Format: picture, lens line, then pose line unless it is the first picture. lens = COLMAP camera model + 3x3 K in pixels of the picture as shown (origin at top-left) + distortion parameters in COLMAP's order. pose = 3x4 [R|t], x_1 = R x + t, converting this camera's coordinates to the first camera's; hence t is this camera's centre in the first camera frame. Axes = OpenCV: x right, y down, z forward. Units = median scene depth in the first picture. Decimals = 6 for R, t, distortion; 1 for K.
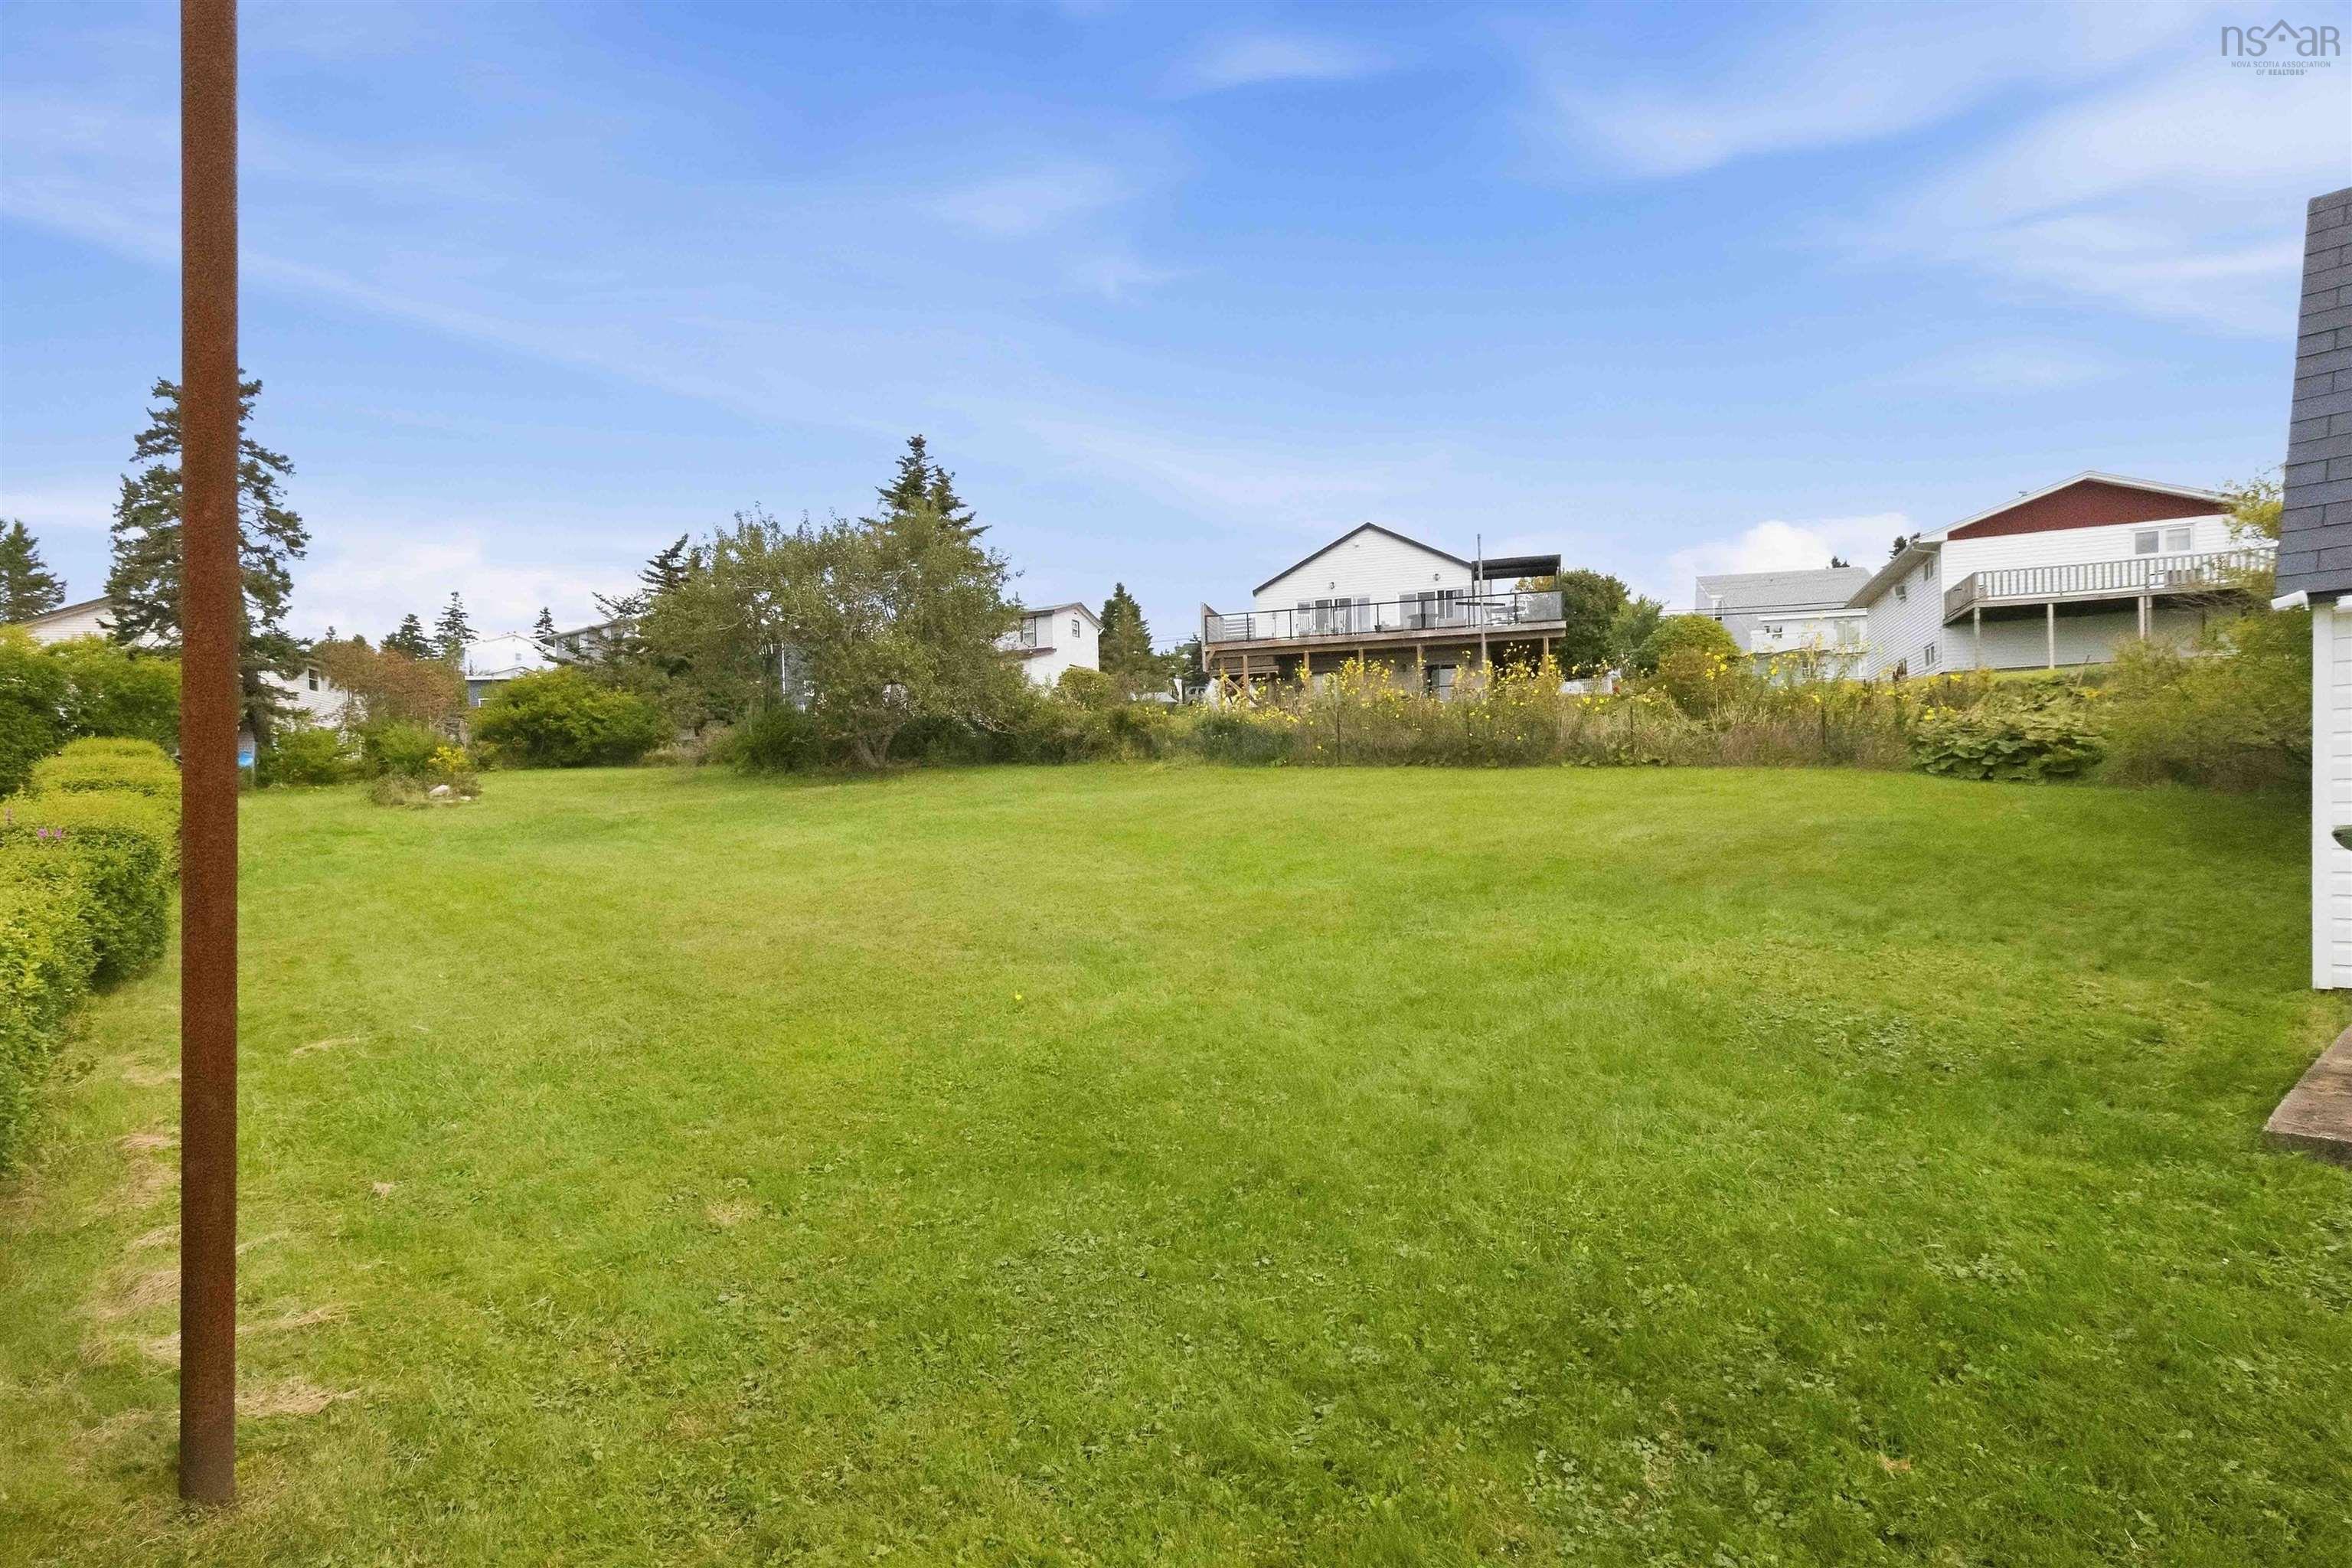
lens RADIAL K [[1129.0, 0, 1150.6], [0, 1129.0, 862.4], [0, 0, 1]] dist [0.000282, -0.000332]
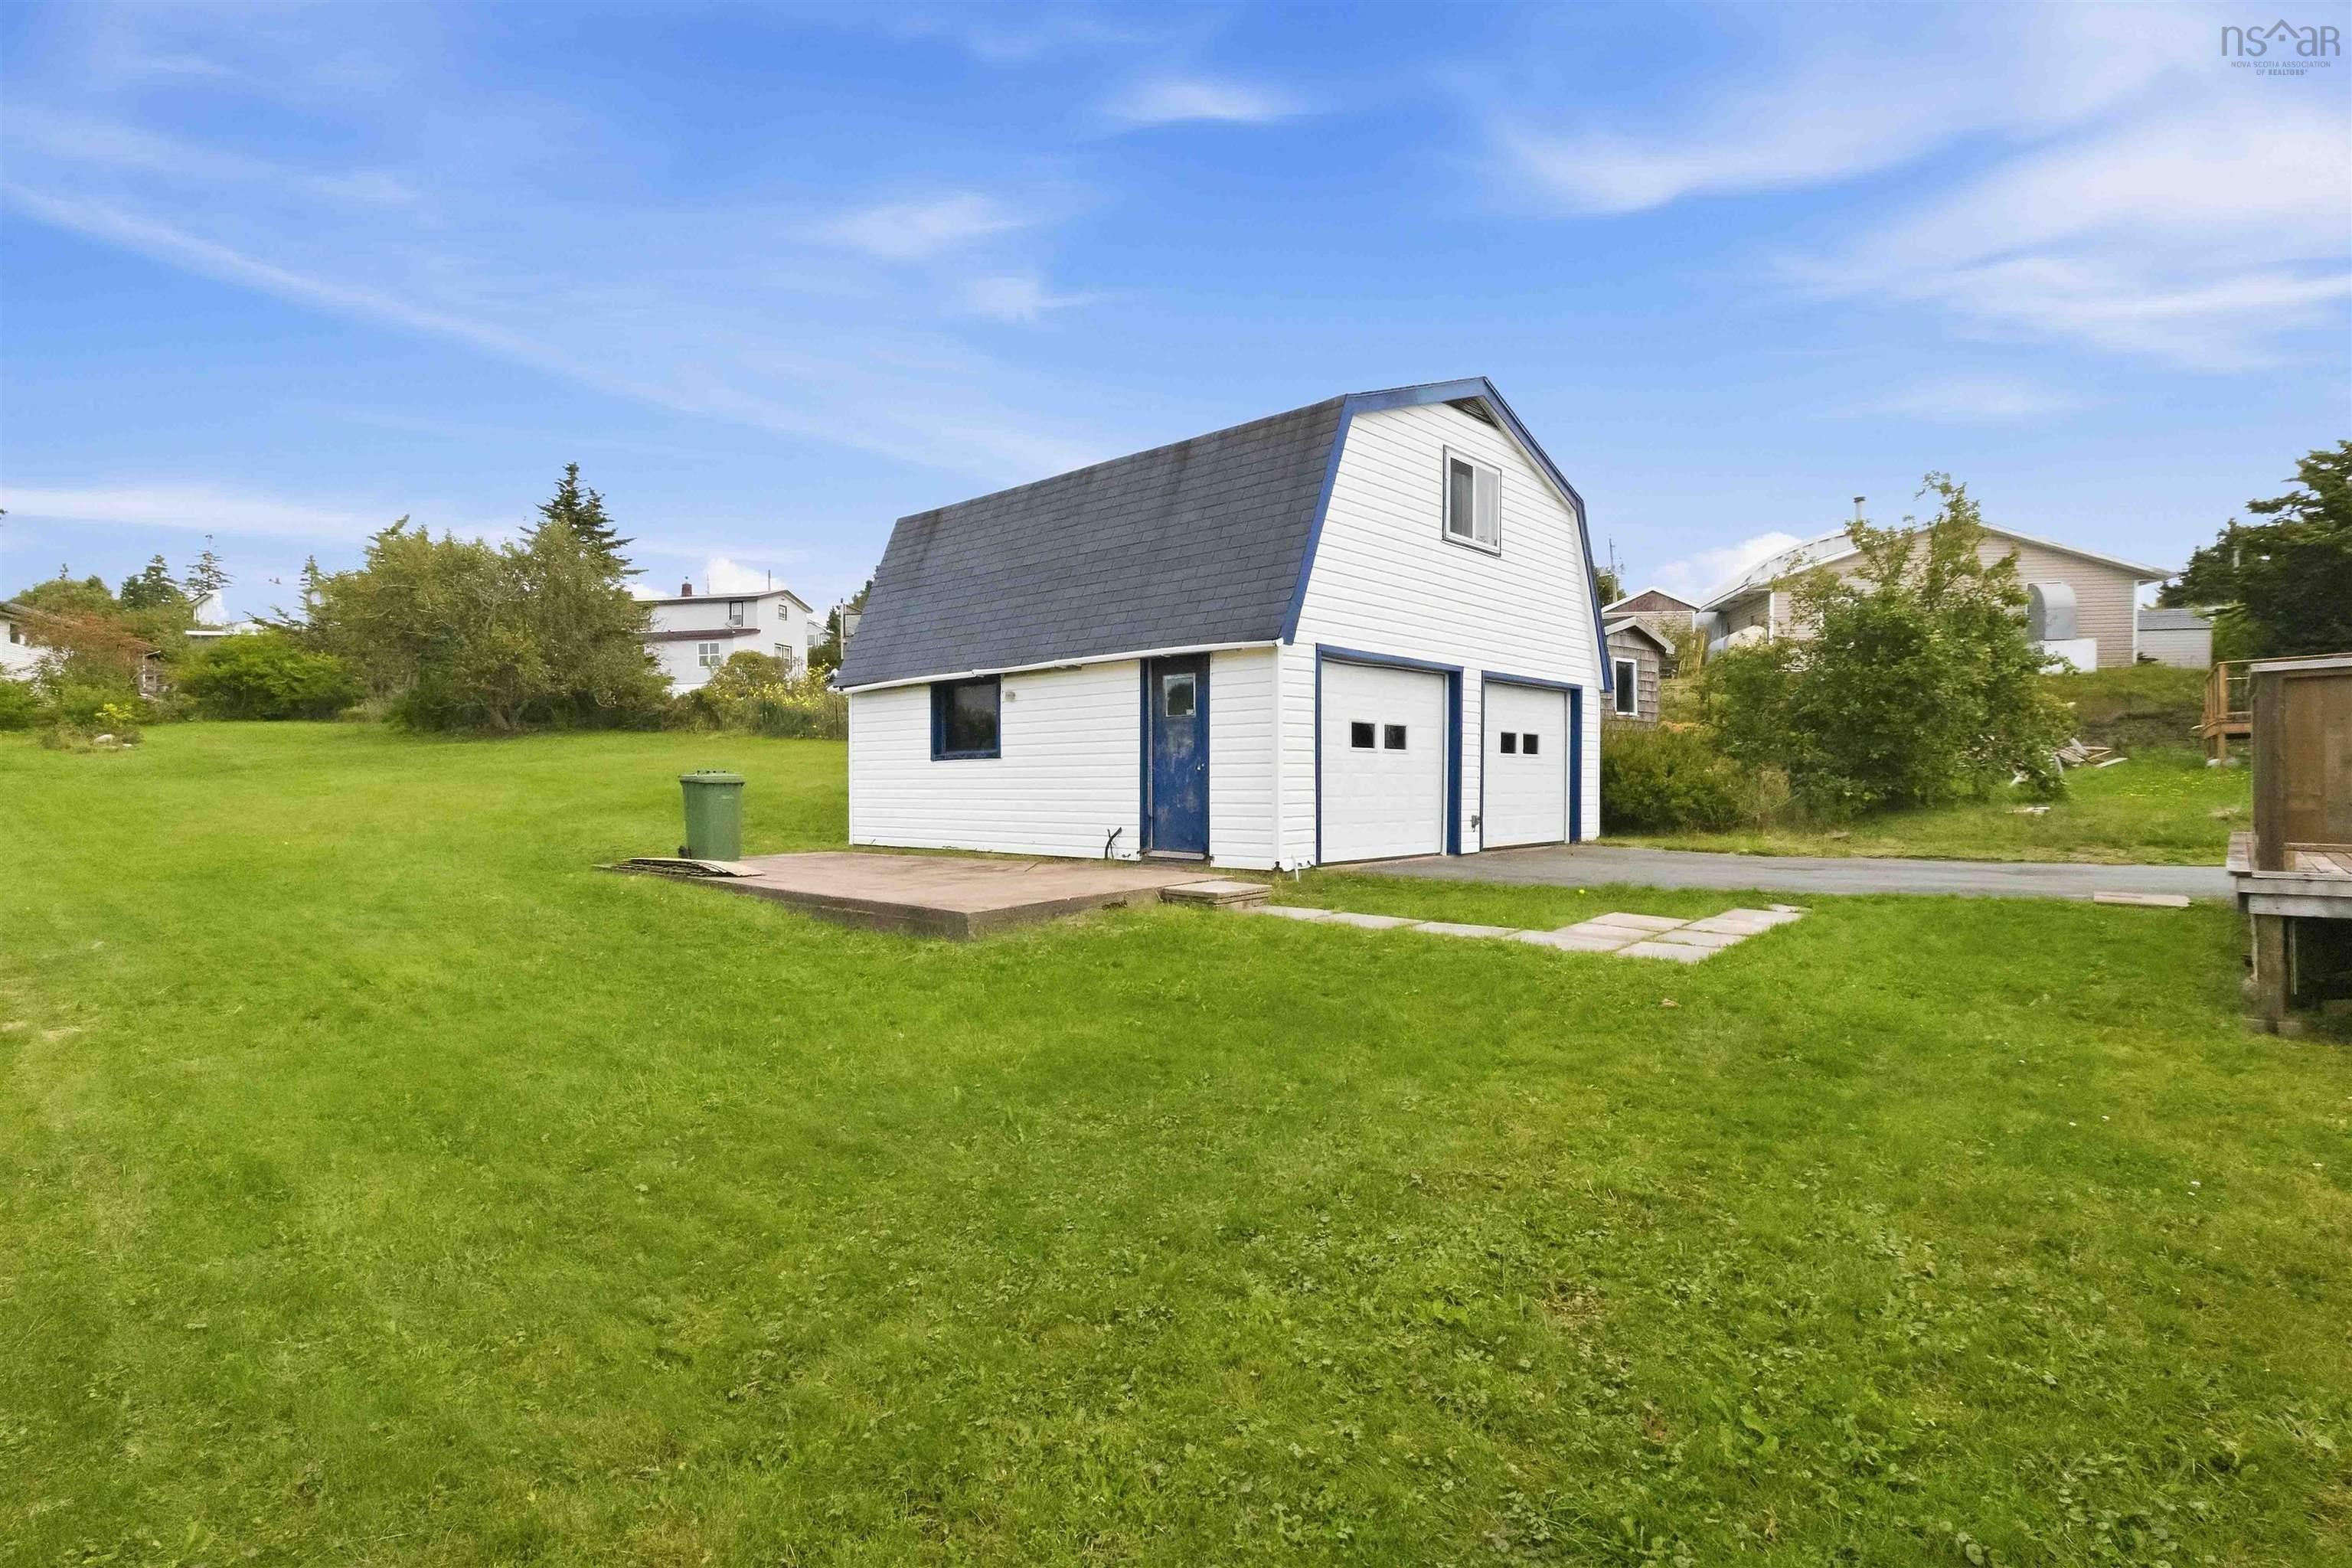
lens RADIAL K [[1129.0, 0, 1181.4], [0, 1129.0, 803.5], [0, 0, 1]] dist [0.000282, -0.000332]
pose [[0.989037, 0.020937, 0.146173, 0.280072], [-0.017431, 0.999530, -0.025221, 0.014862], [-0.146632, 0.022396, 0.988937, -0.312914]]
